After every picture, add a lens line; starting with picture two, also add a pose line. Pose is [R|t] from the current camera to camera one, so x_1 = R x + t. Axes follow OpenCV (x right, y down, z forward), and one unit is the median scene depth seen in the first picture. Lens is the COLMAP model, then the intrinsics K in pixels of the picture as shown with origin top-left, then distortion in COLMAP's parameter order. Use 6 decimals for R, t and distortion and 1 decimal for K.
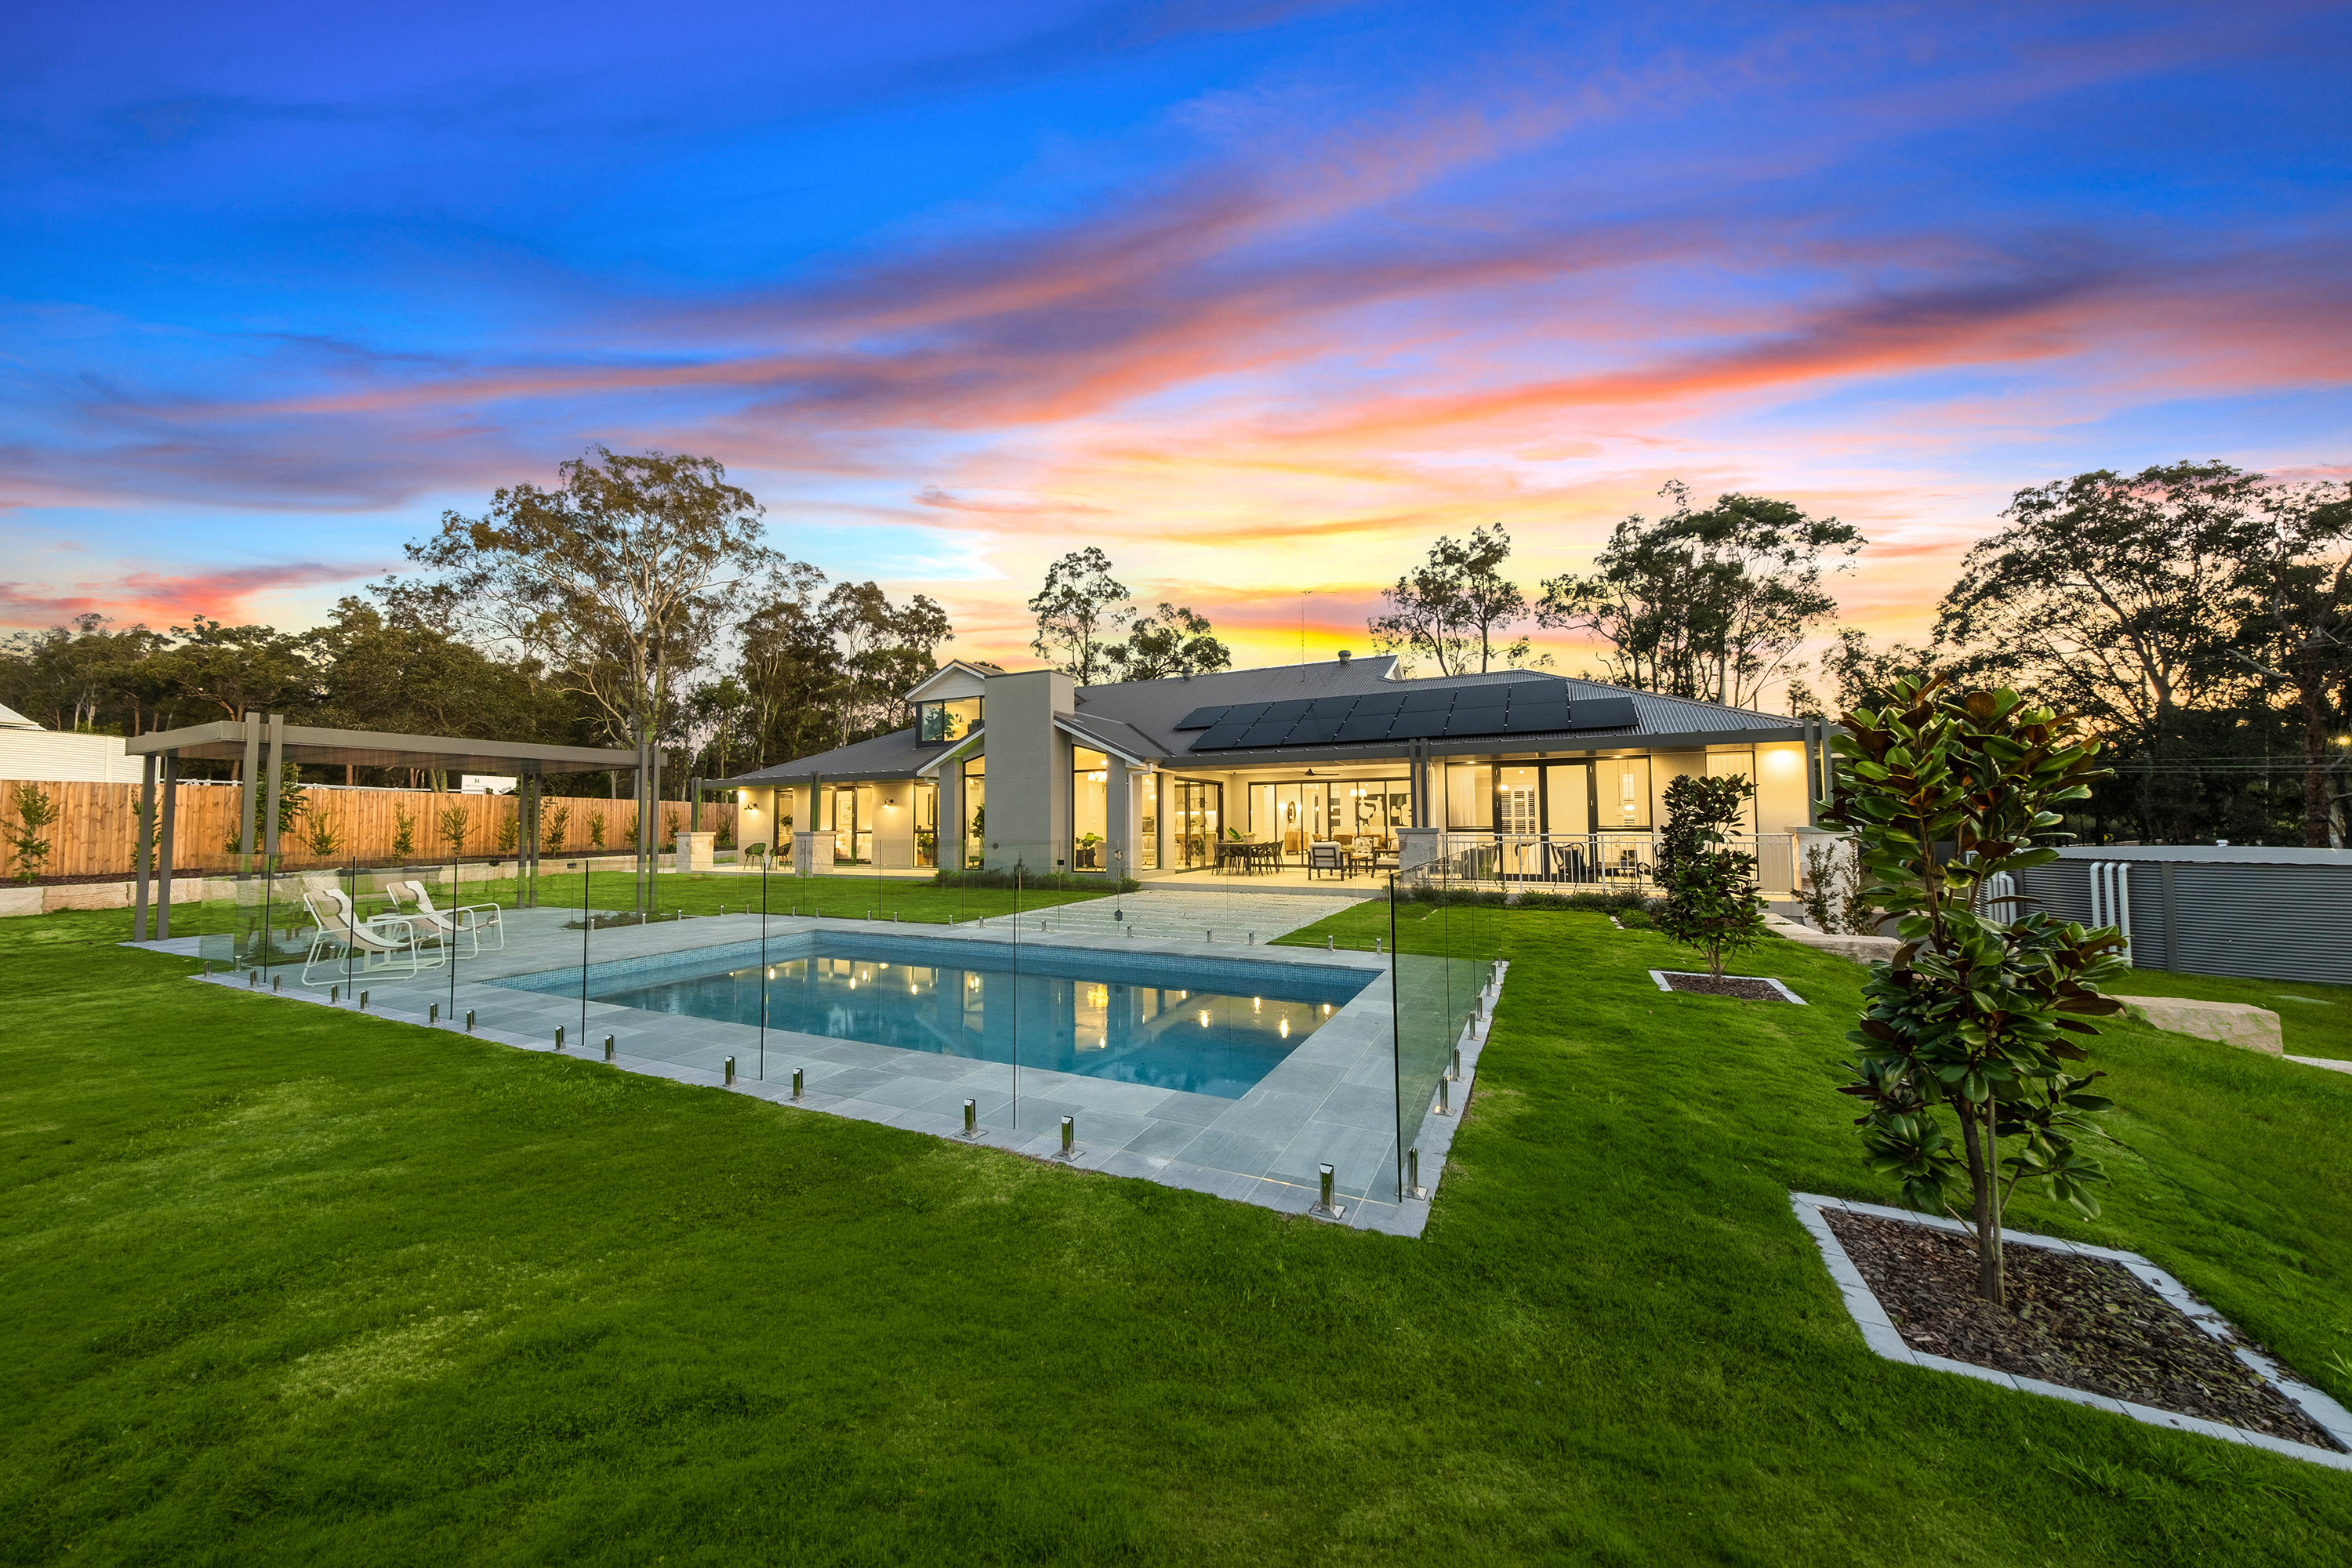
lens RADIAL K [[788.5, 0, 1176.0], [0, 788.5, 784.0], [0, 0, 1]] dist [-0.011023, 0.000009]
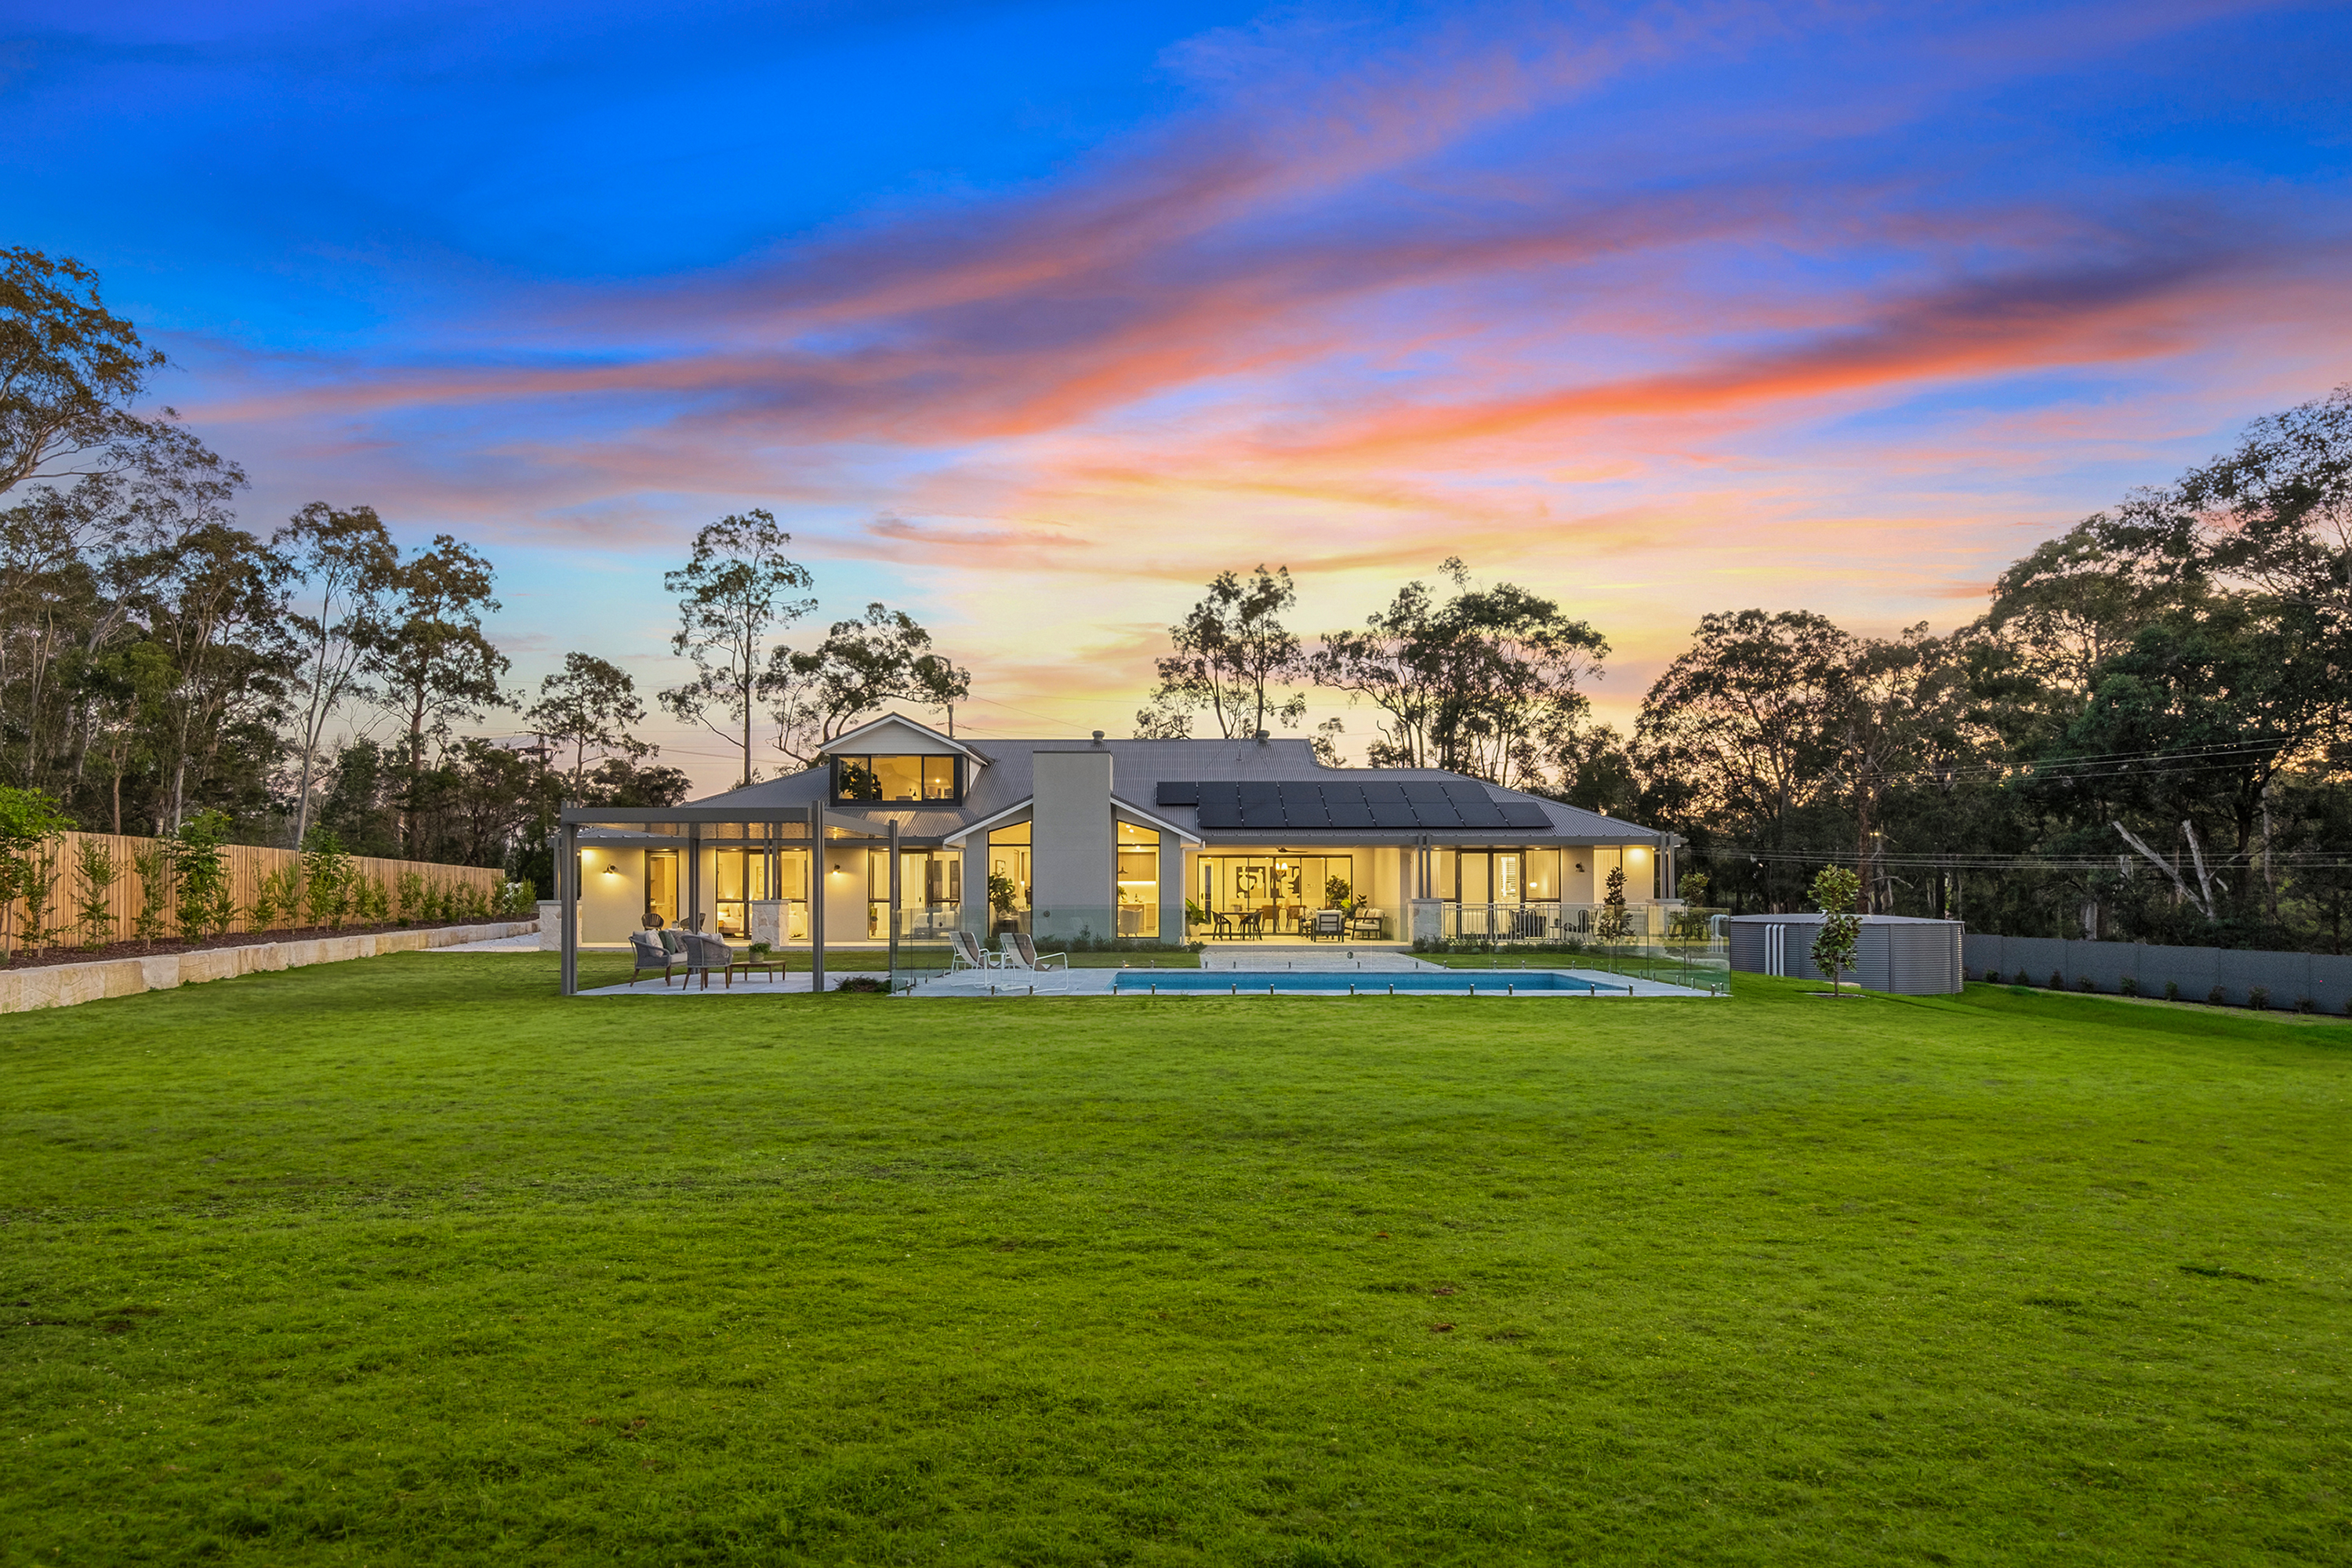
lens RADIAL K [[1153.0, 0, 1193.3], [0, 1153.0, 882.3], [0, 0, 1]] dist [-0.018838, -0.000260]
pose [[0.898761, 0.010563, 0.438313, -0.334199], [-0.028306, 0.999022, 0.033967, -0.010029], [-0.437525, -0.042935, 0.898181, -0.215625]]
